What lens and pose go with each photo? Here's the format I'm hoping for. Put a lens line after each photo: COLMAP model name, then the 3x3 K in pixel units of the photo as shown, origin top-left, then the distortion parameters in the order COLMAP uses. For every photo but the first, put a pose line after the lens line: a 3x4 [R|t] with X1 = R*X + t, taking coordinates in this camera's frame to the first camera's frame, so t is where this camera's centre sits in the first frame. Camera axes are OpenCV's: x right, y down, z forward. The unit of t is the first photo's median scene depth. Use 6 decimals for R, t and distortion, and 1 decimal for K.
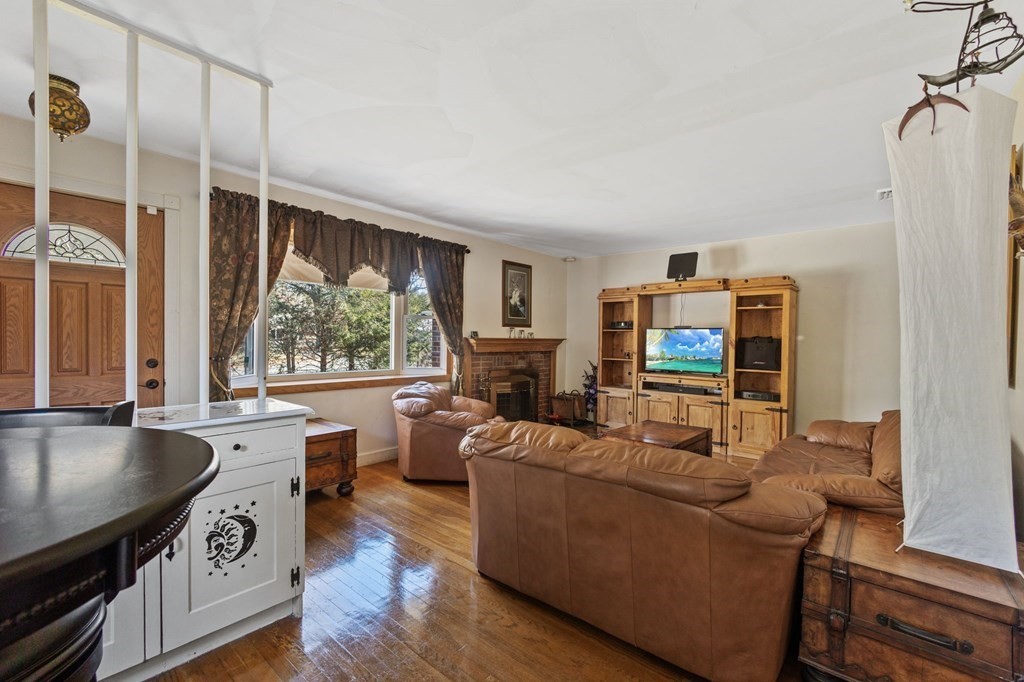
lens RADIAL K [[440.6, 0, 511.2], [0, 440.6, 345.7], [0, 0, 1]] dist [-0.000186, -0.000148]
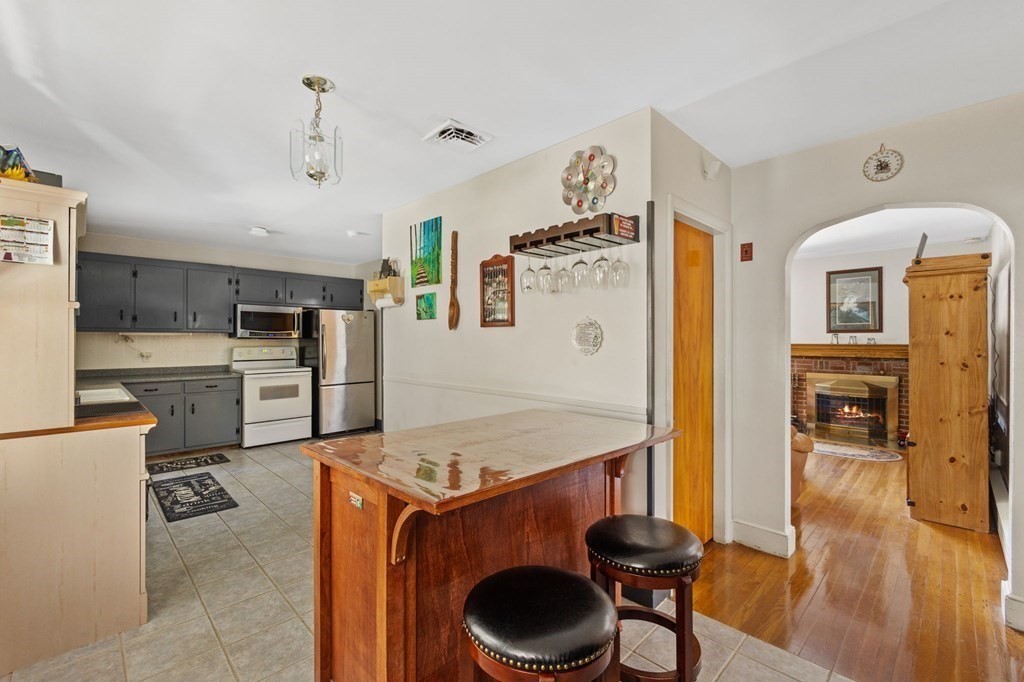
lens RADIAL K [[436.6, 0, 512.0], [0, 436.6, 341.0], [0, 0, 1]] dist [-0.002331, 0.000051]
pose [[-0.076101, -0.006917, -0.997076, 1.258720], [-0.015718, 0.999860, -0.005736, -0.006649], [0.996976, 0.015235, -0.076199, 0.351337]]
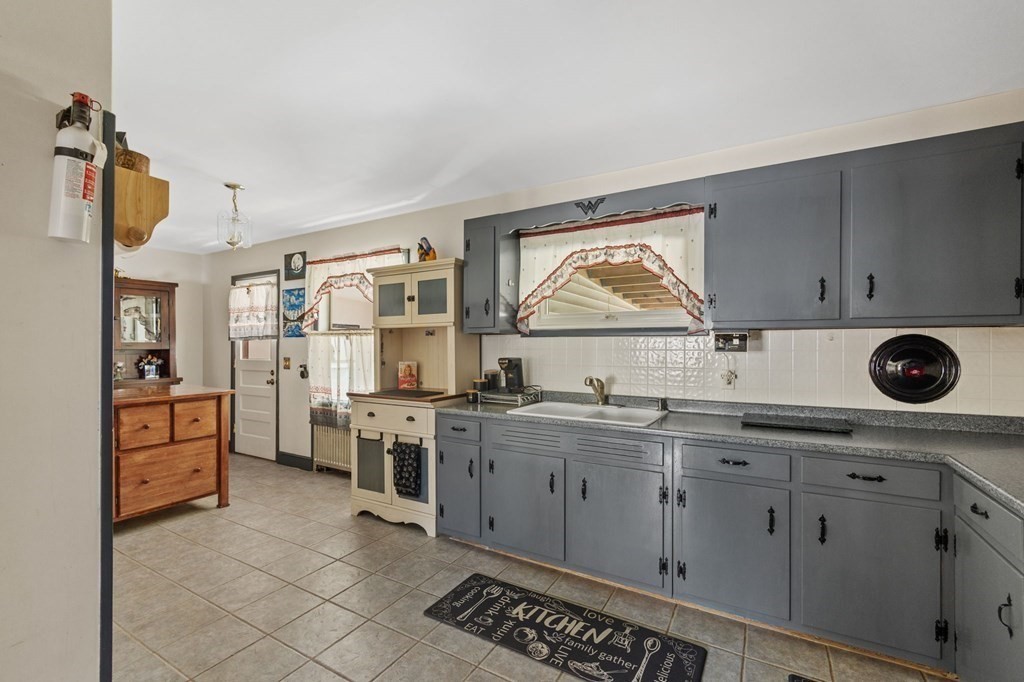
lens RADIAL K [[440.6, 0, 511.2], [0, 440.6, 345.7], [0, 0, 1]] dist [-0.000186, -0.000148]
pose [[-0.181017, -0.009768, 0.983431, 0.176400], [0.010425, 0.999875, 0.011850, -0.008330], [-0.983425, 0.012398, -0.180893, -0.133302]]
